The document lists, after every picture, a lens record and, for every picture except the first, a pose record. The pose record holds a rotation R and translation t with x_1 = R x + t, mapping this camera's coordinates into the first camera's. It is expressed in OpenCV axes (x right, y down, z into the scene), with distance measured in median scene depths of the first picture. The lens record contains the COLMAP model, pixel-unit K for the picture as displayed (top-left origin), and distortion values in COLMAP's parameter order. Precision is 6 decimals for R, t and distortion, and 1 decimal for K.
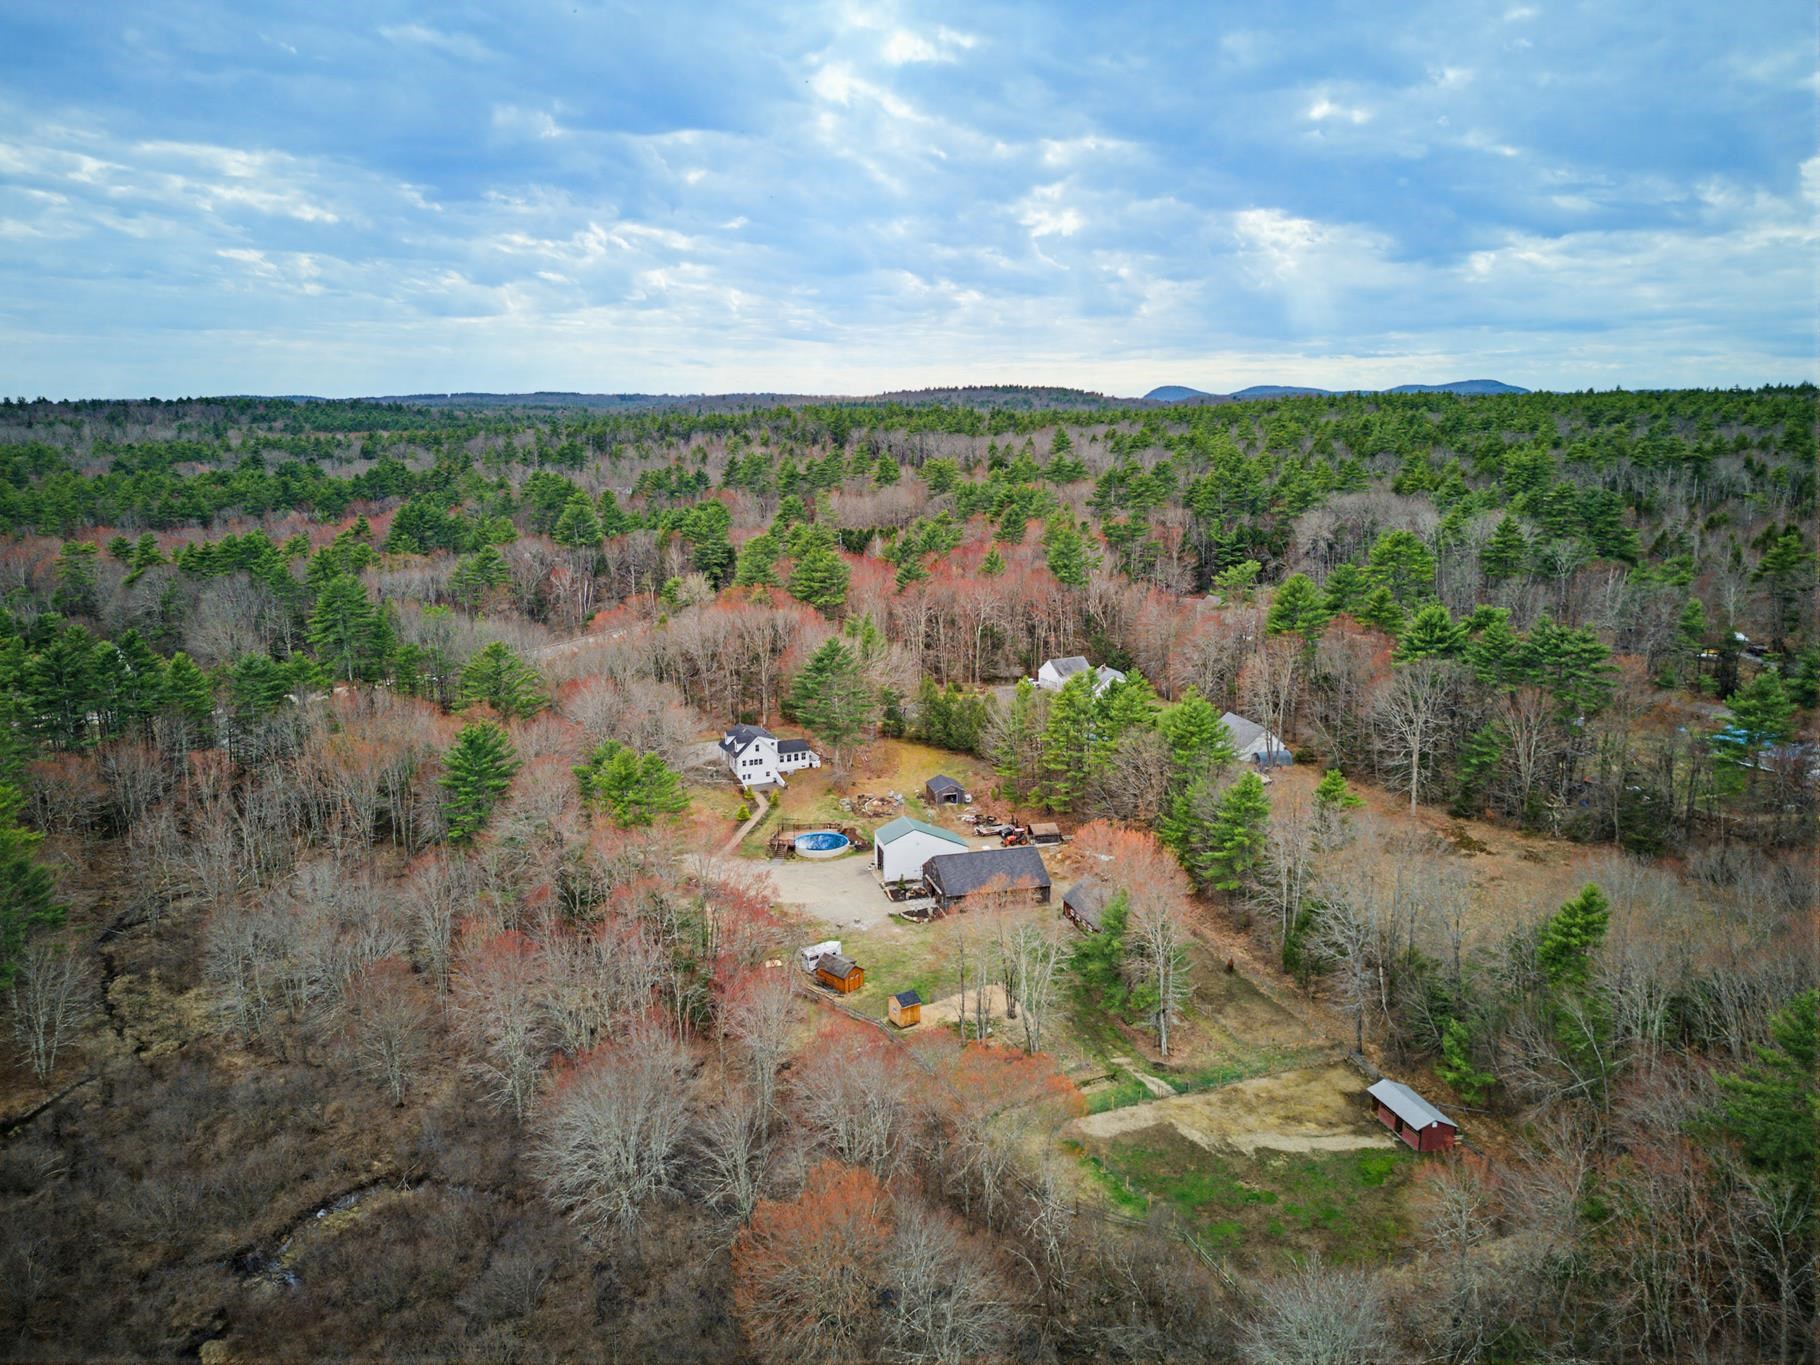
lens RADIAL K [[1265.9, 0, 910.0], [0, 1265.9, 682.5], [0, 0, 1]] dist [0.096616, -0.122870]
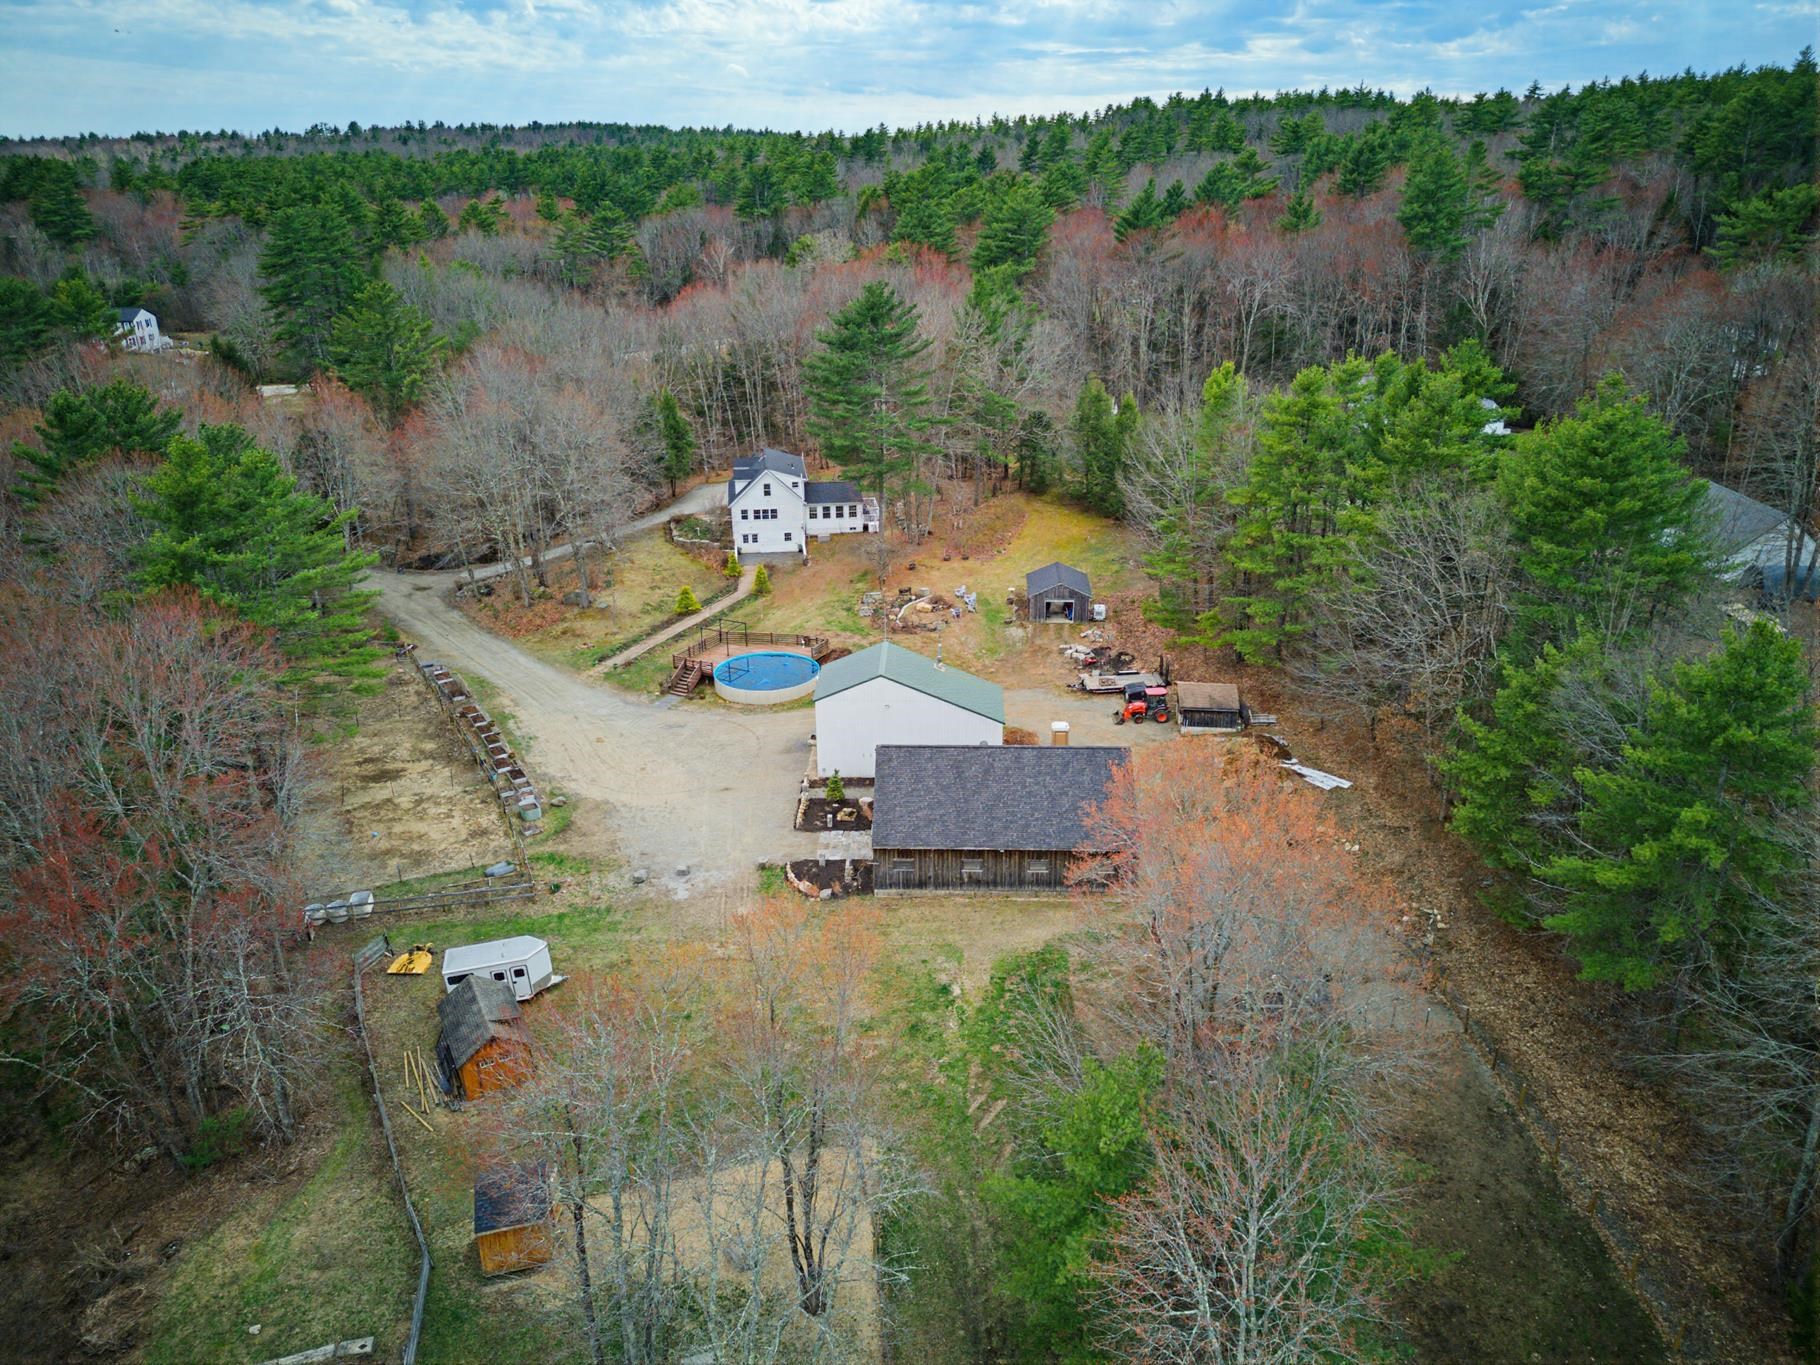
lens RADIAL K [[1265.9, 0, 910.0], [0, 1265.9, 682.5], [0, 0, 1]] dist [0.096616, -0.122870]
pose [[0.953060, 0.108628, -0.282626, 0.121257], [-0.057001, 0.981107, 0.184876, 0.028522], [0.297369, -0.160087, 0.941246, 0.485704]]
